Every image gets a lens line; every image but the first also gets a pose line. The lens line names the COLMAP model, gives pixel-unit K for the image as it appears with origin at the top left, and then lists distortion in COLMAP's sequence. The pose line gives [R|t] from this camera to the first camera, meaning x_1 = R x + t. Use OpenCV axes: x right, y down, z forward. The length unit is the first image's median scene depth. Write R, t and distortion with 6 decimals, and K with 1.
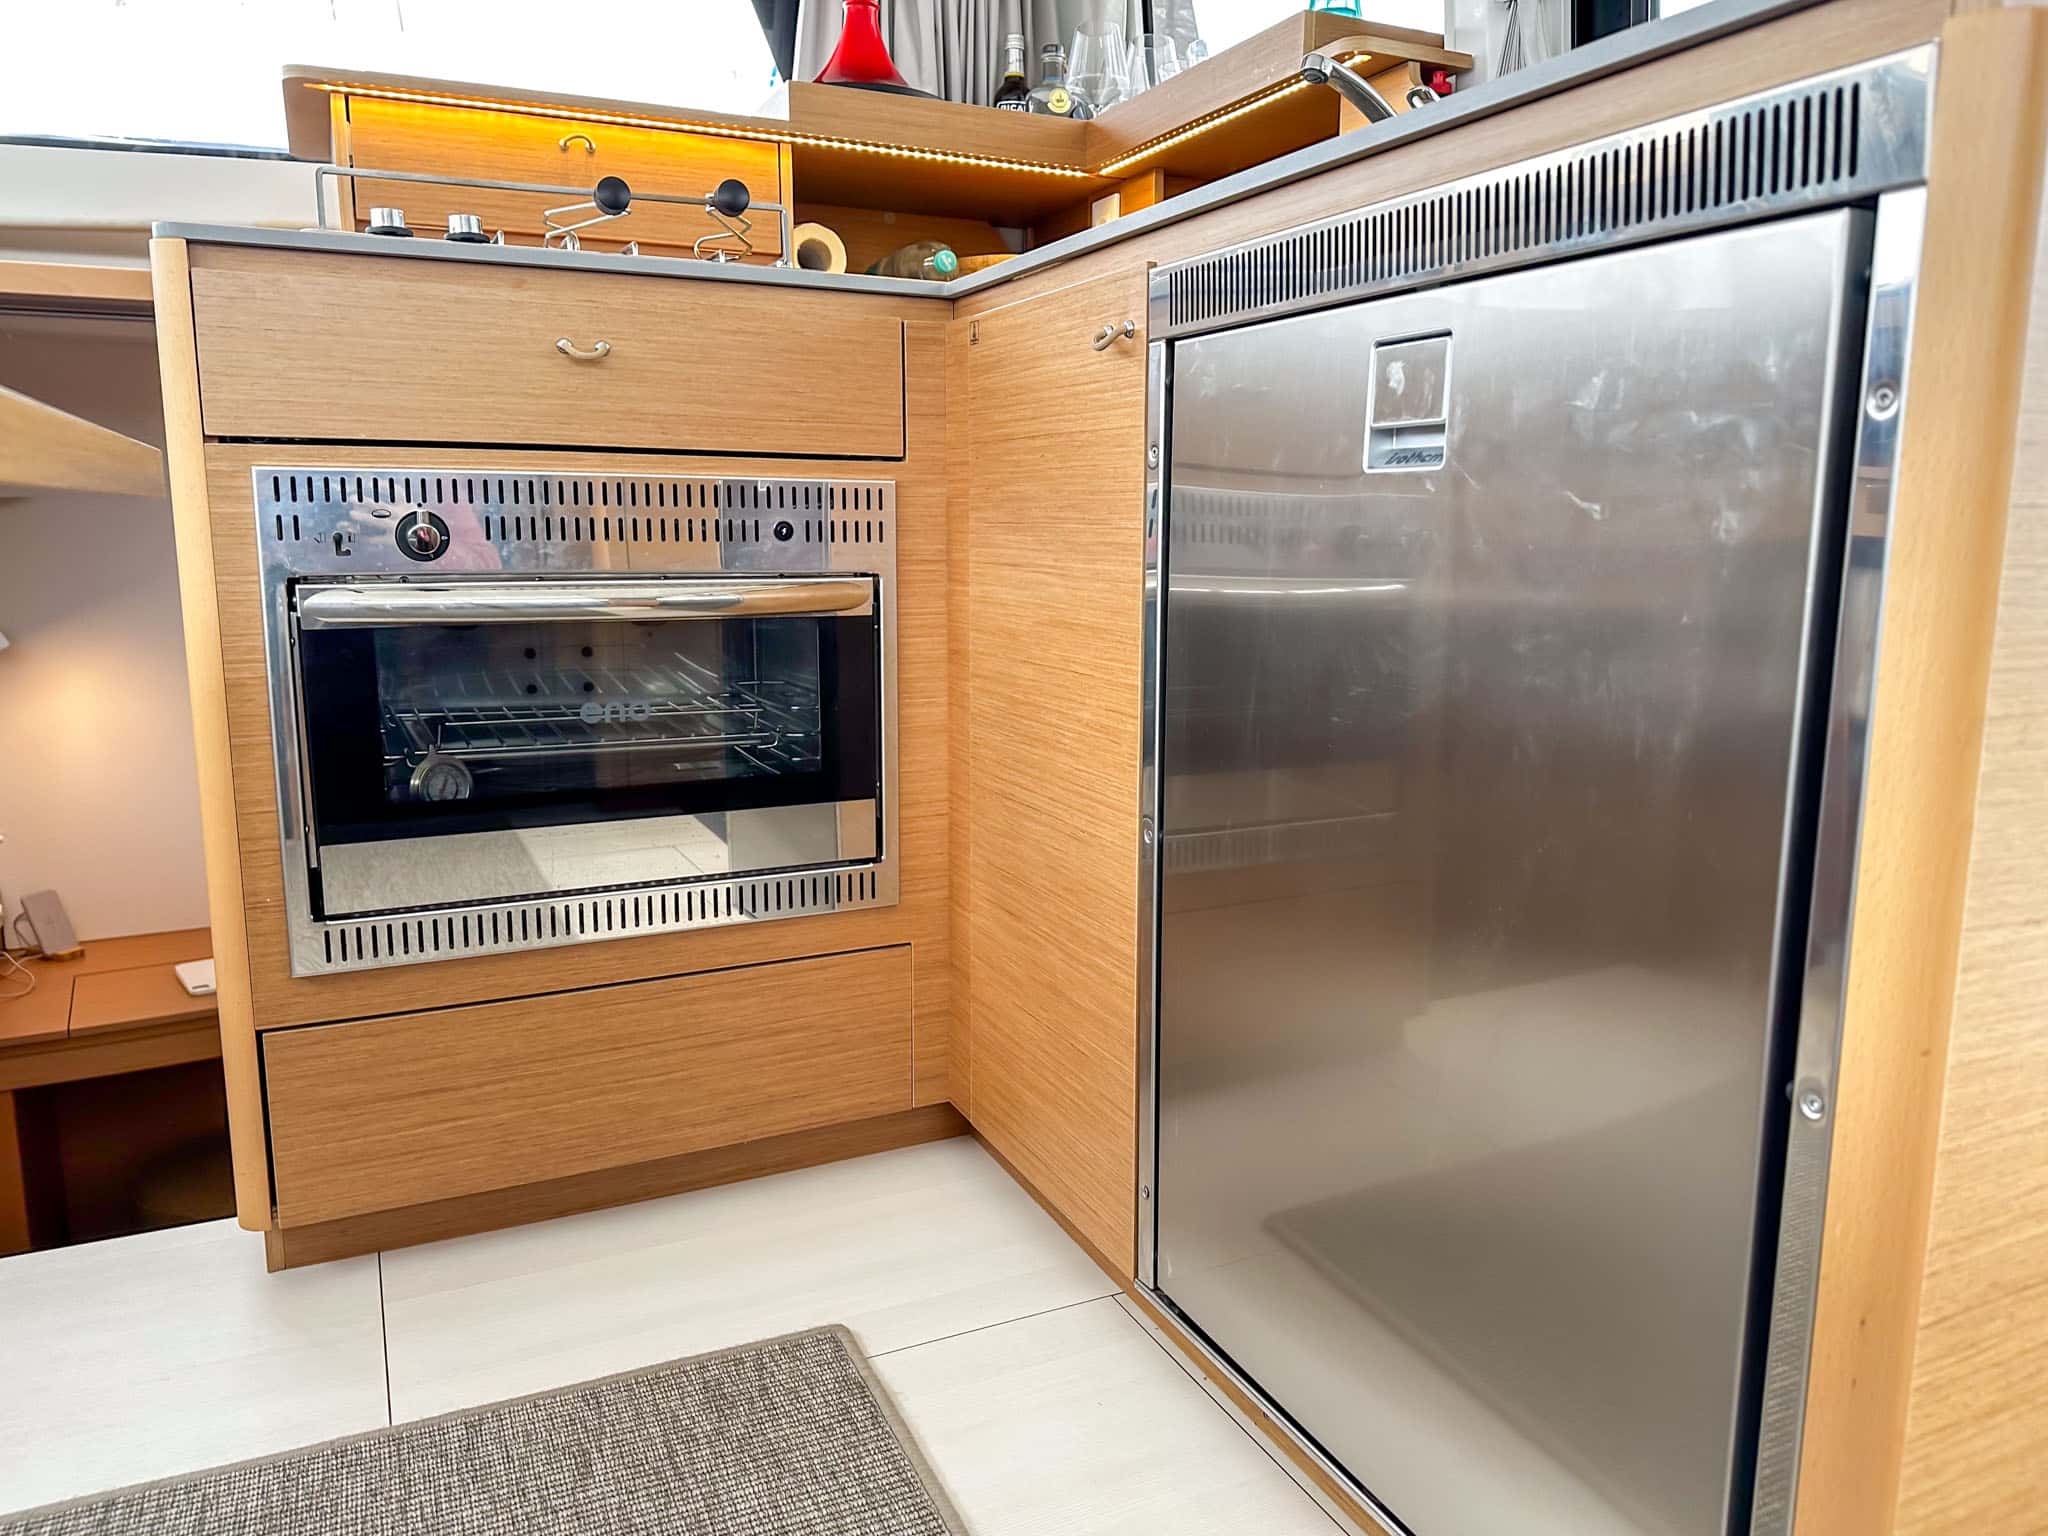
lens RADIAL K [[1422.3, 0, 1022.1], [0, 1422.3, 752.1], [0, 0, 1]] dist [0.060517, -0.062107]
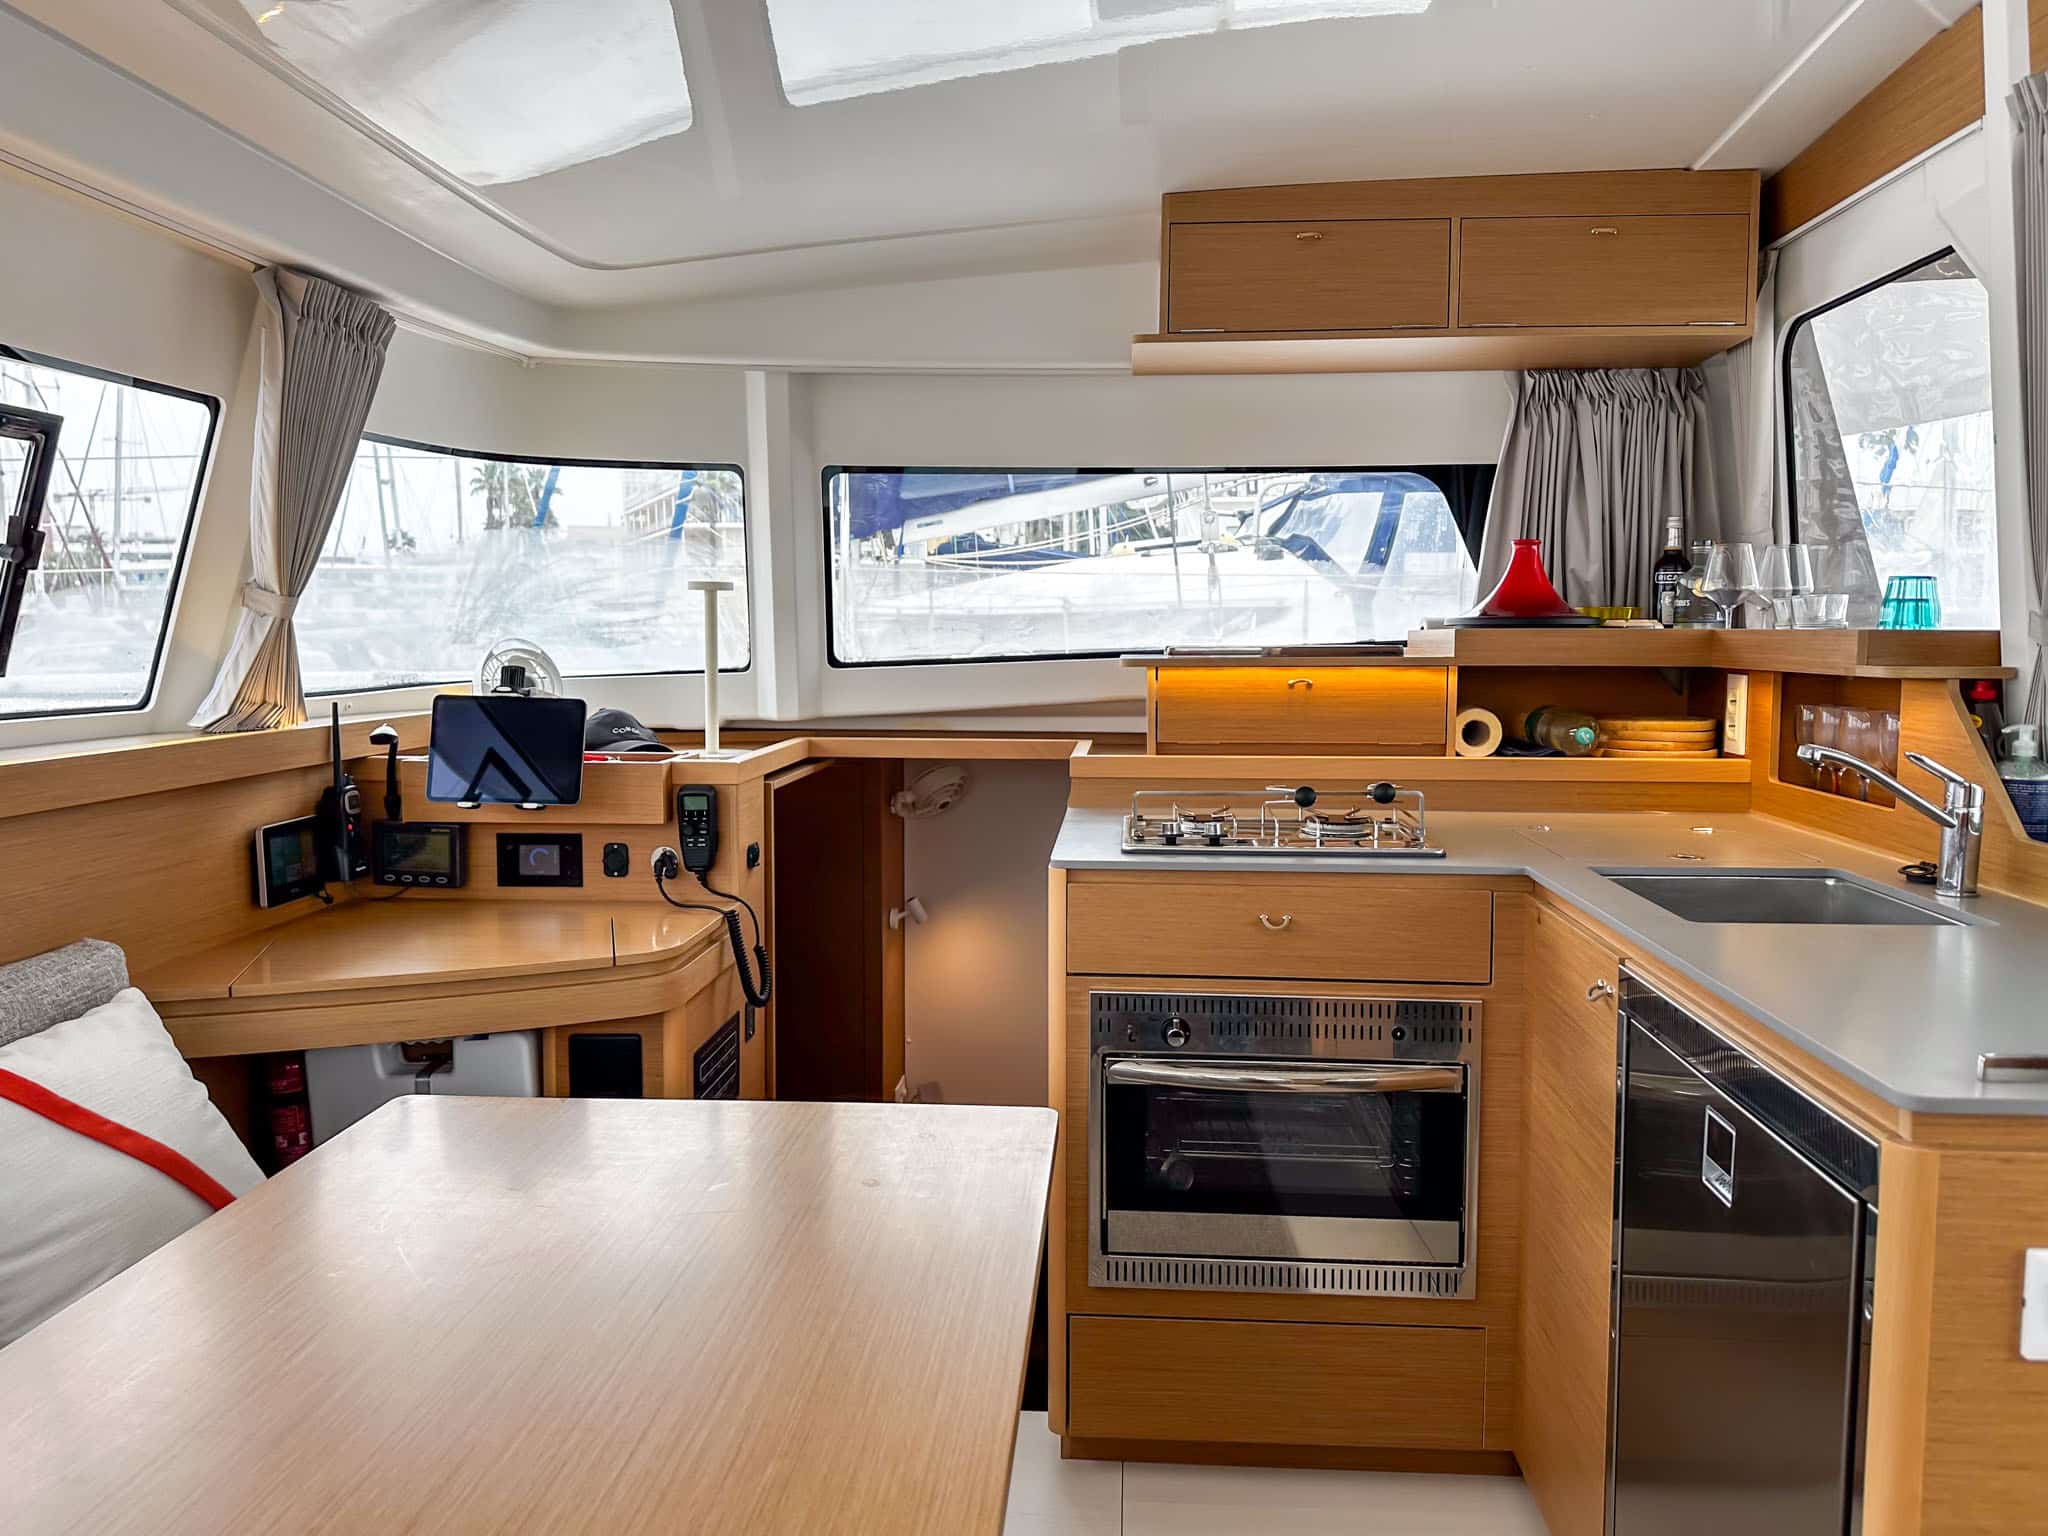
lens RADIAL K [[1422.3, 0, 1043.2], [0, 1422.3, 738.4], [0, 0, 1]] dist [0.060517, -0.062107]
pose [[0.867780, 0.036110, -0.495634, 0.233306], [-0.074594, 0.995522, -0.058073, -0.338573], [0.491317, 0.087366, 0.866588, -0.488888]]
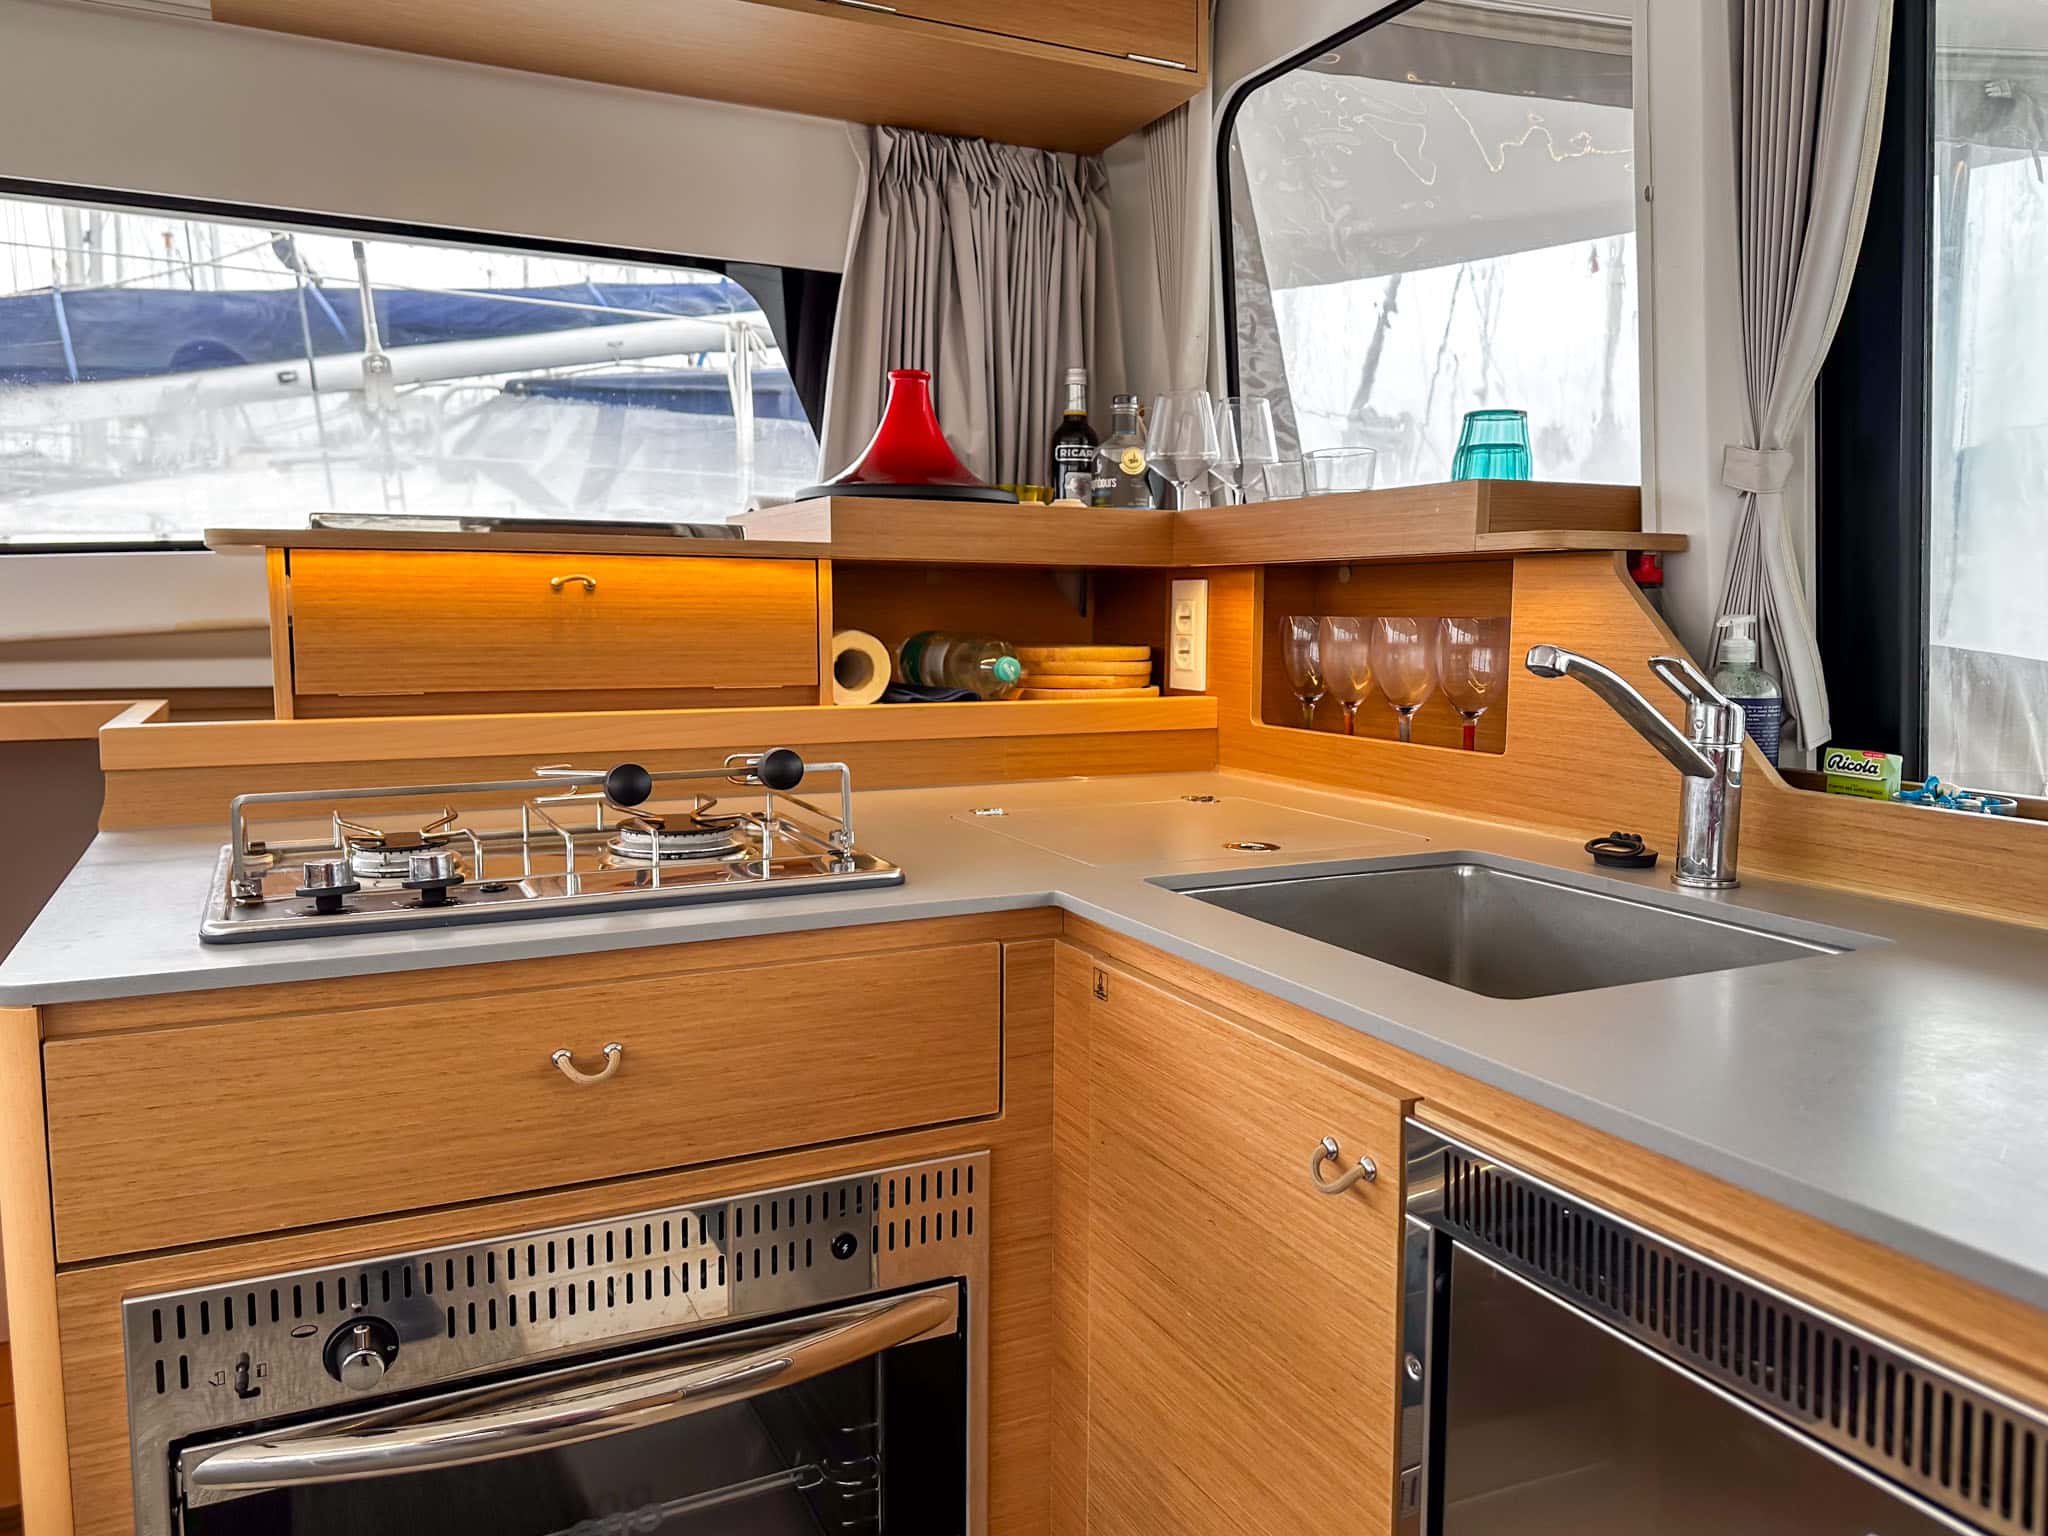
lens RADIAL K [[1422.3, 0, 1009.4], [0, 1422.3, 773.5], [0, 0, 1]] dist [0.060517, -0.062107]
pose [[0.999963, 0.004086, 0.007552, -0.085106], [-0.003809, 0.999333, -0.036329, -0.365902], [-0.007695, 0.036299, 0.999311, 0.228886]]
